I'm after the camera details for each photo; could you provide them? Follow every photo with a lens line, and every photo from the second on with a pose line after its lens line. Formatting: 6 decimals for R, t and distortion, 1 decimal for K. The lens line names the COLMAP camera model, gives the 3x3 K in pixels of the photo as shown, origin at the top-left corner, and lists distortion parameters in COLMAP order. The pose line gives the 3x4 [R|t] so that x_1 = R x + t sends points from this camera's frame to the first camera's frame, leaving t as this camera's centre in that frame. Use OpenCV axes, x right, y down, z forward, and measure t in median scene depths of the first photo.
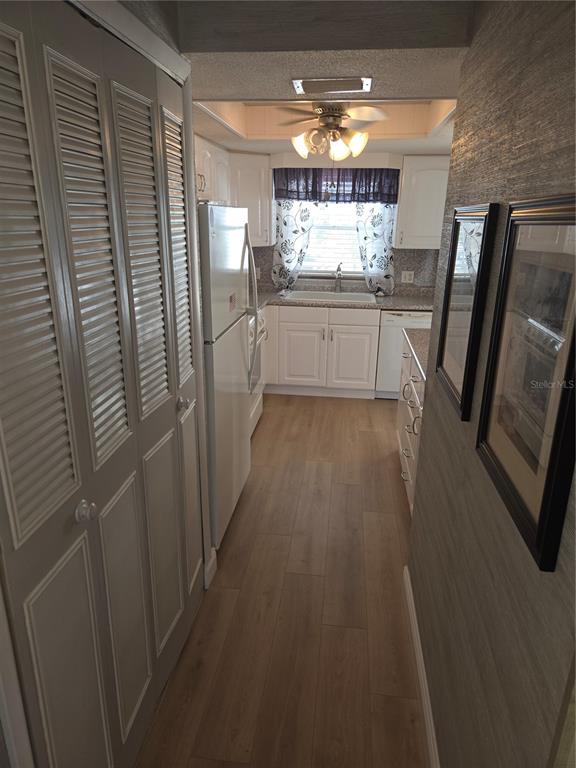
lens RADIAL K [[521.7, 0, 288.0], [0, 521.7, 384.0], [0, 0, 1]] dist [0.089803, -0.075767]
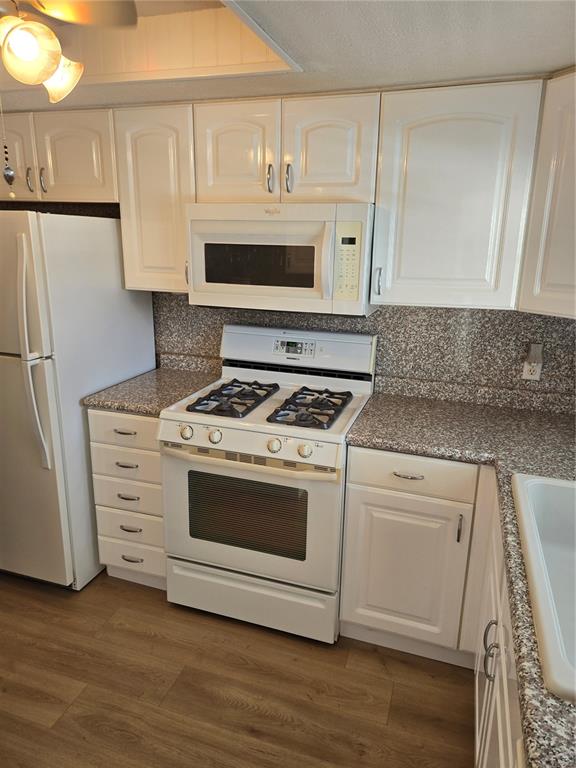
lens RADIAL K [[521.7, 0, 288.0], [0, 521.7, 384.0], [0, 0, 1]] dist [0.089803, -0.075767]
pose [[-0.203574, 0.246037, -0.947641, 0.306134], [-0.322827, 0.896910, 0.302216, -0.250252], [0.924305, 0.367447, -0.103160, 0.816619]]
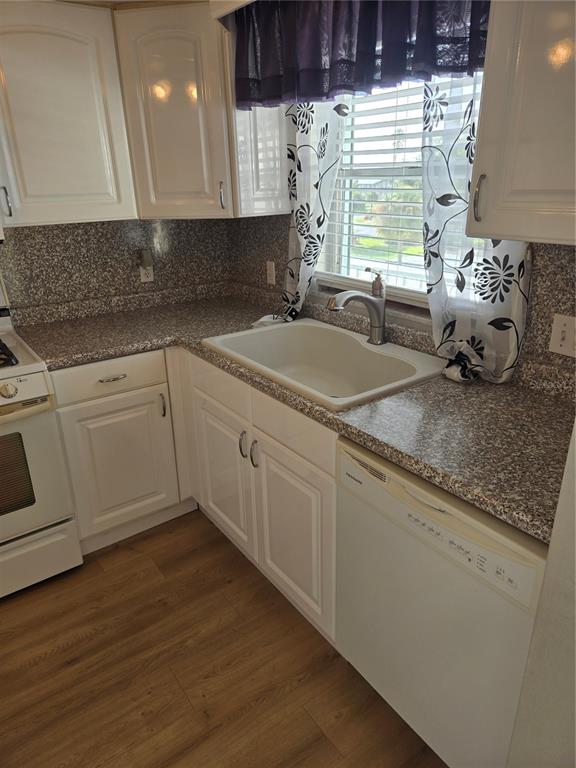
lens RADIAL K [[521.7, 0, 288.0], [0, 521.7, 384.0], [0, 0, 1]] dist [0.089803, -0.075767]
pose [[0.676163, 0.242612, -0.695660, 0.333450], [-0.196749, 0.969395, 0.146843, -0.191809], [0.709995, 0.037580, 0.703203, 0.690286]]
